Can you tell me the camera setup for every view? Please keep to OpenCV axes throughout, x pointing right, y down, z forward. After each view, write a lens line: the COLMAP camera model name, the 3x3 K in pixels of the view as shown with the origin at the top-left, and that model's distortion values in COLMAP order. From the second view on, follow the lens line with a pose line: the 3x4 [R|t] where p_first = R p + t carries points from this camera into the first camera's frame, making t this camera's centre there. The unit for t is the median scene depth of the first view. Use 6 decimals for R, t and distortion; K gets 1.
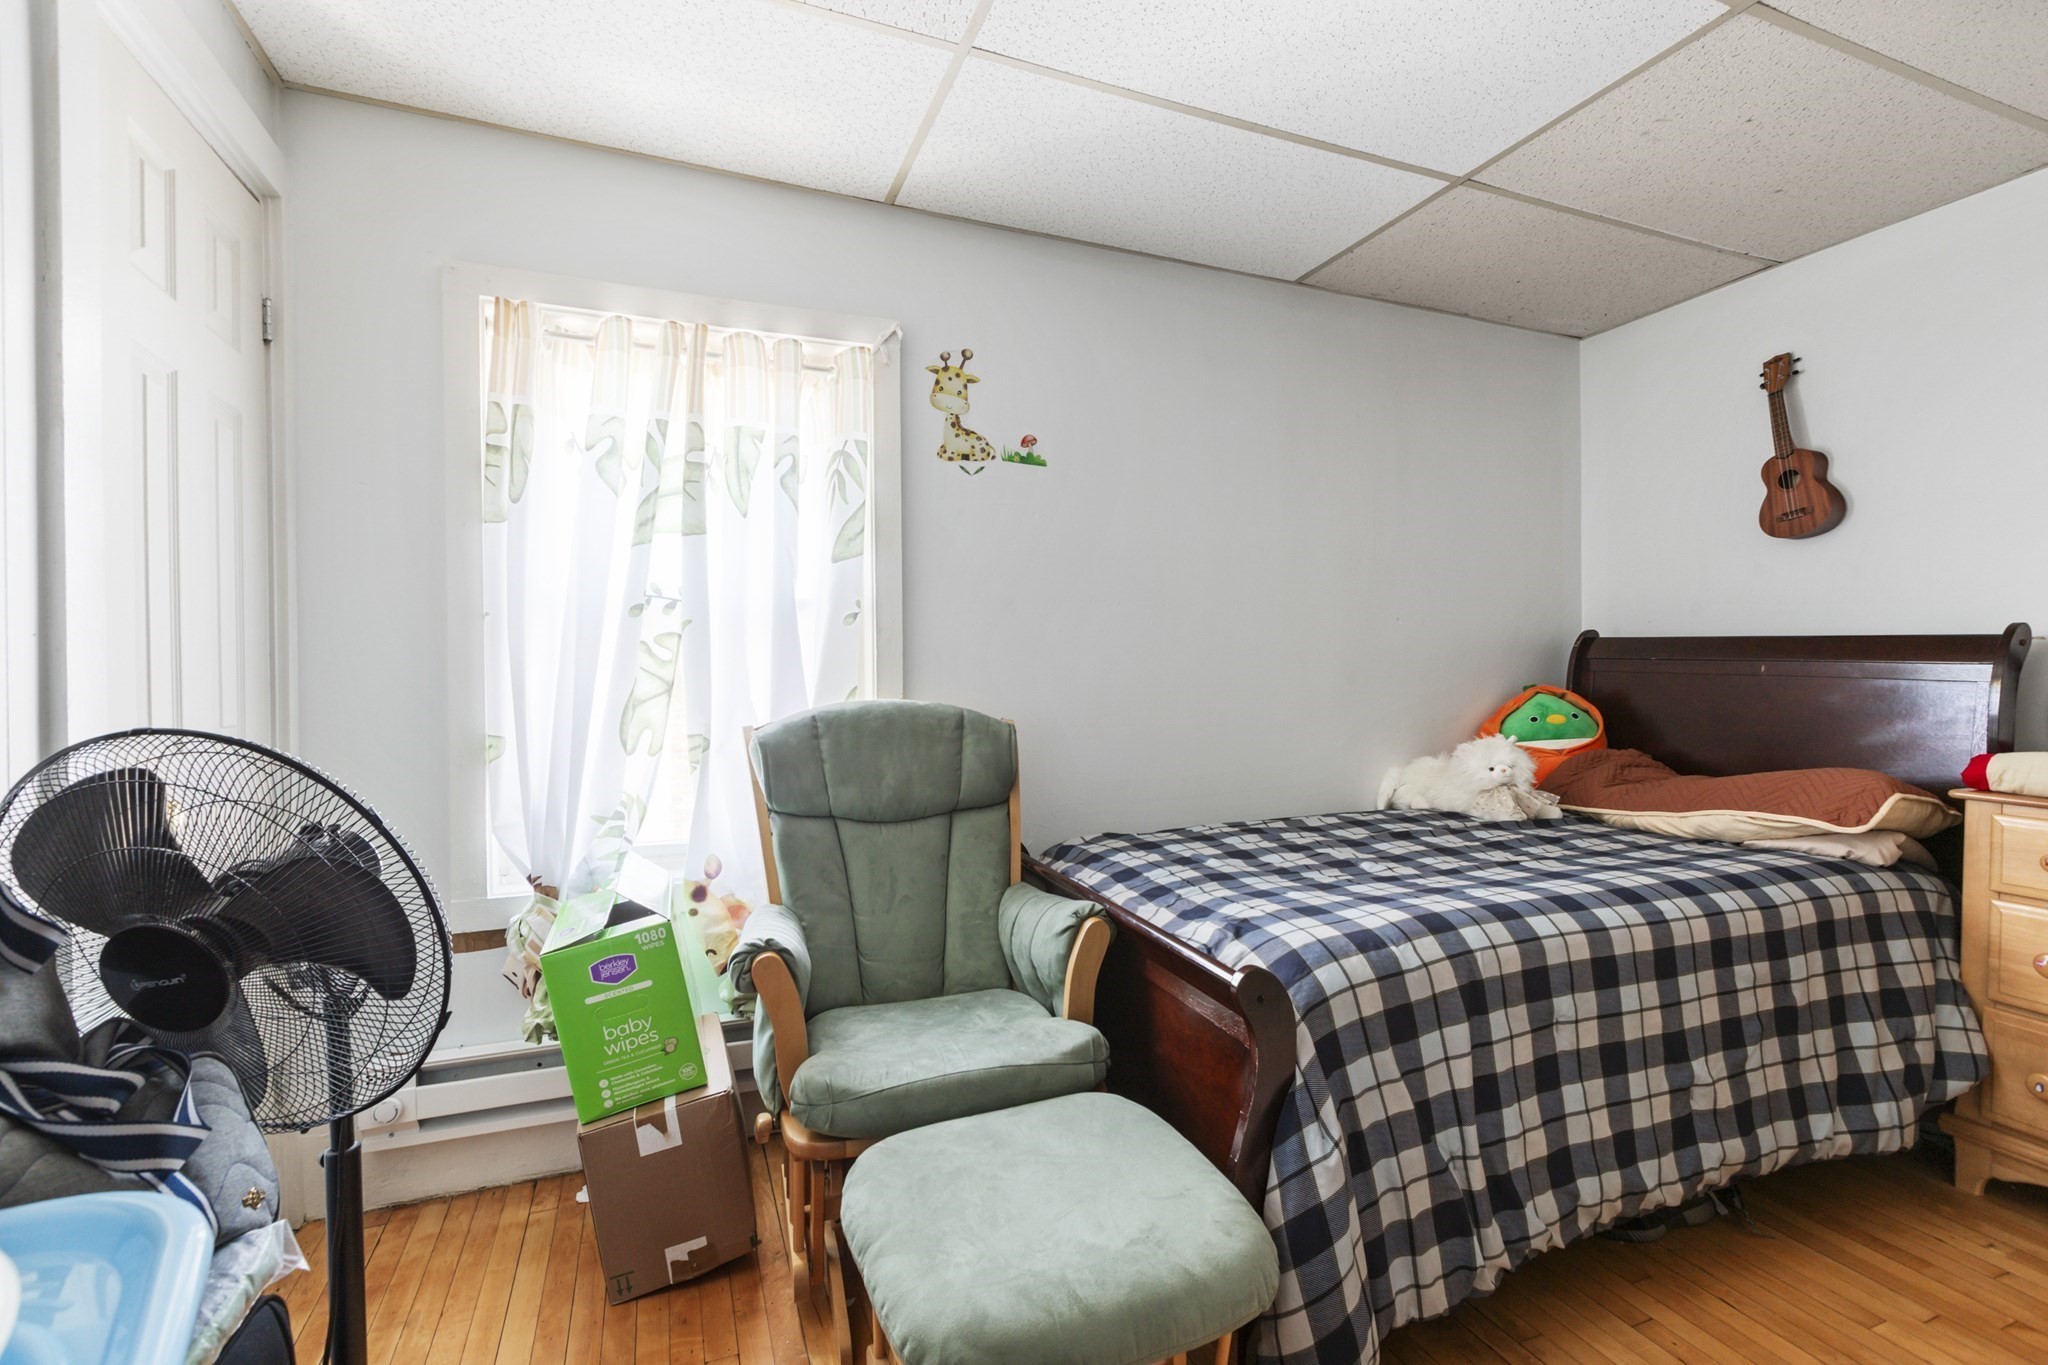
lens RADIAL K [[923.6, 0, 1014.6], [0, 923.6, 673.9], [0, 0, 1]] dist [0.000283, 0.000204]
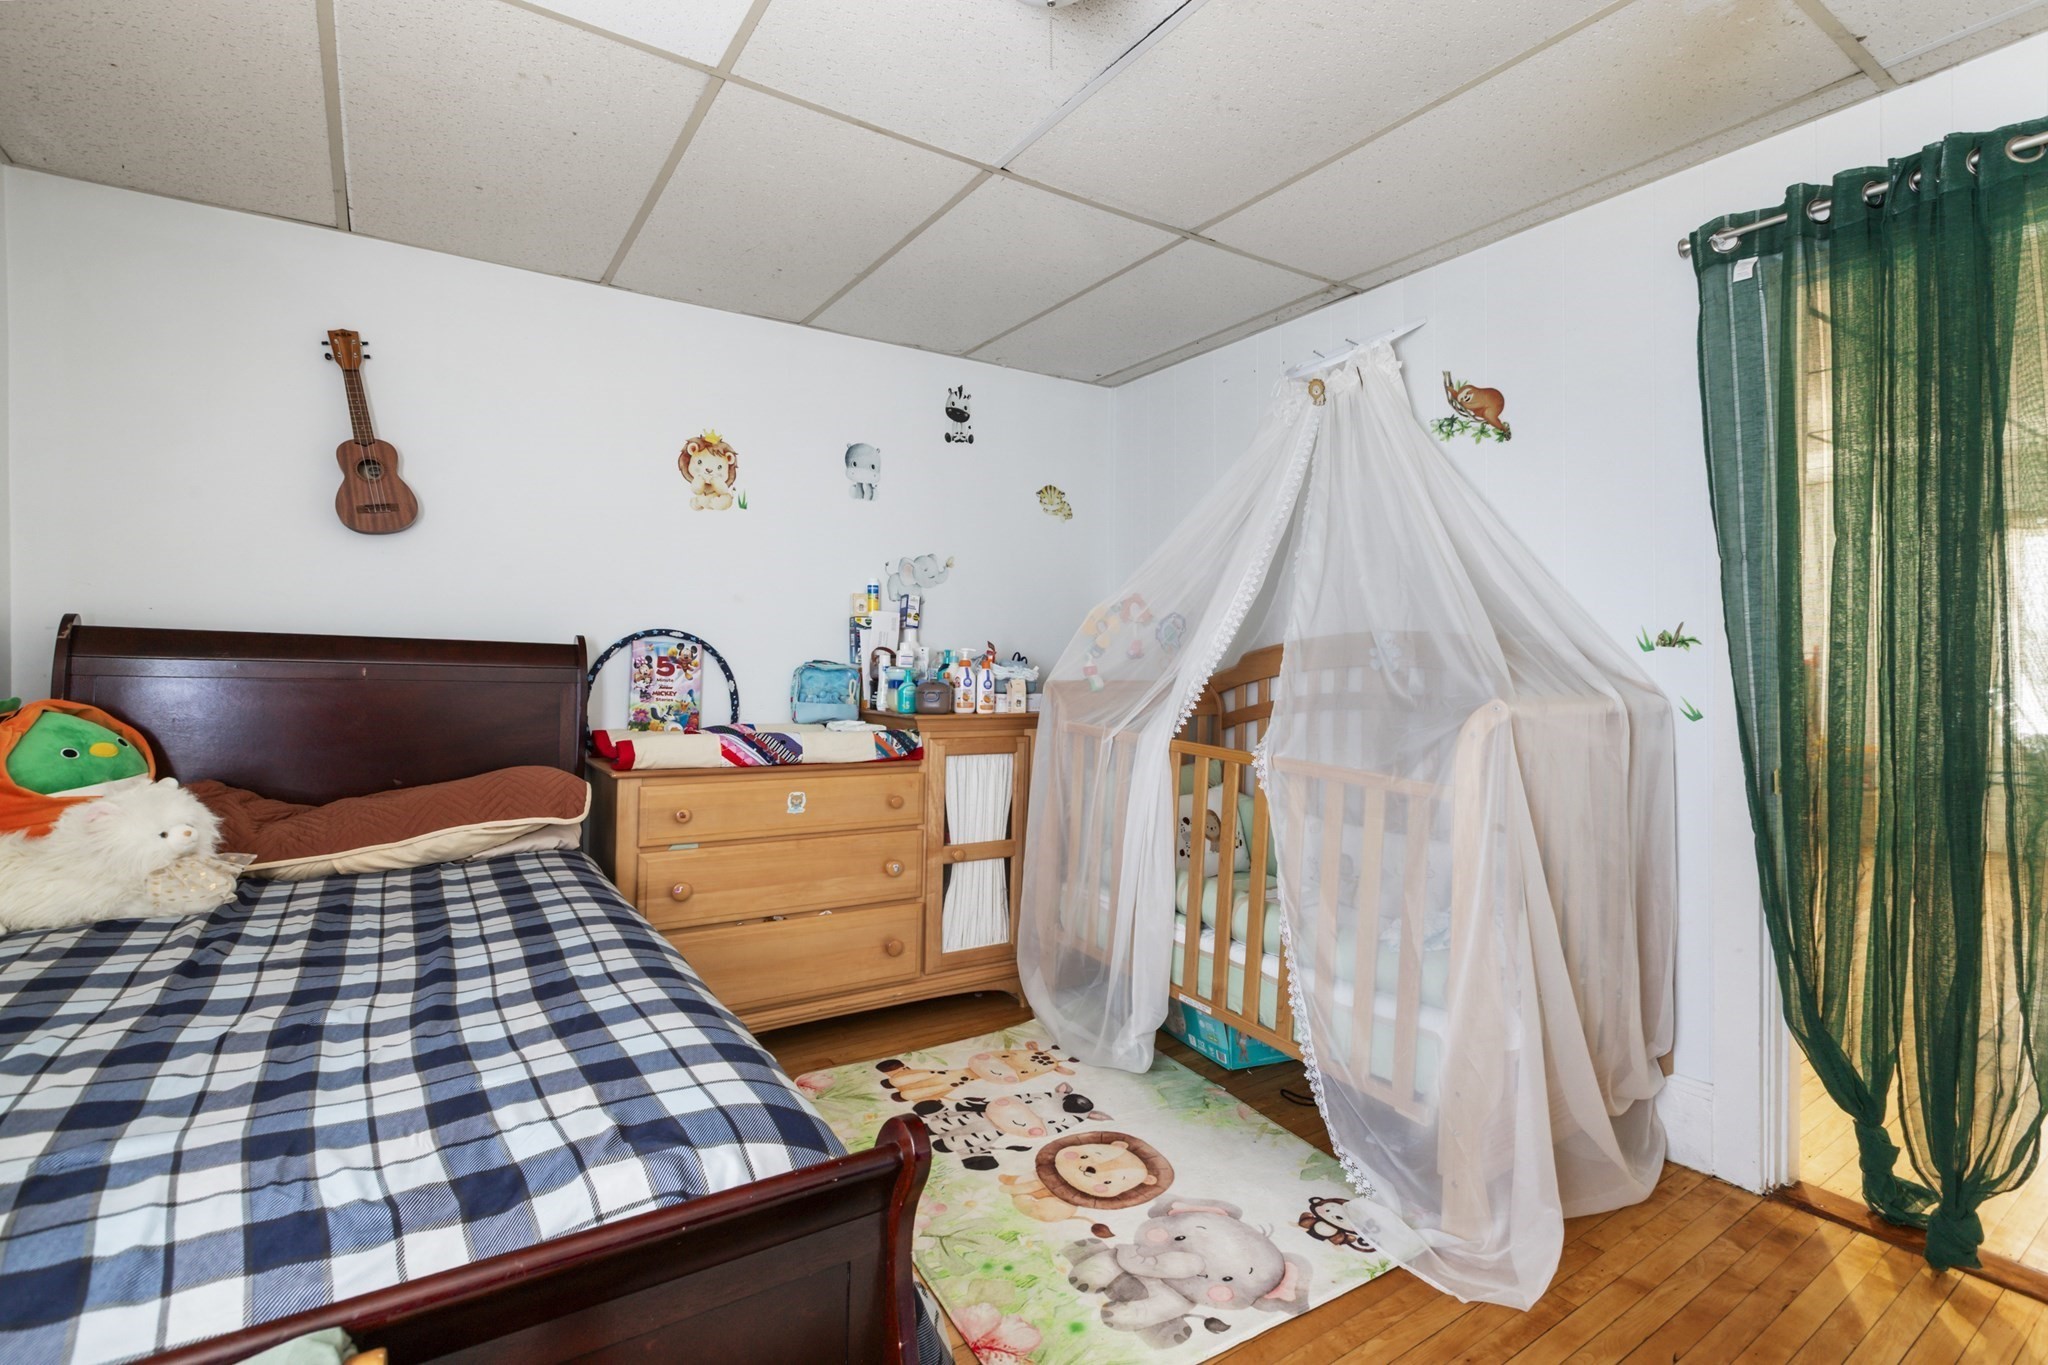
lens RADIAL K [[923.6, 0, 1014.6], [0, 923.6, 673.9], [0, 0, 1]] dist [0.000283, 0.000204]
pose [[-0.220230, 0.002126, 0.975446, -0.247714], [0.008568, 0.999963, -0.000245, 0.001408], [-0.975410, 0.008304, -0.220241, 0.672419]]
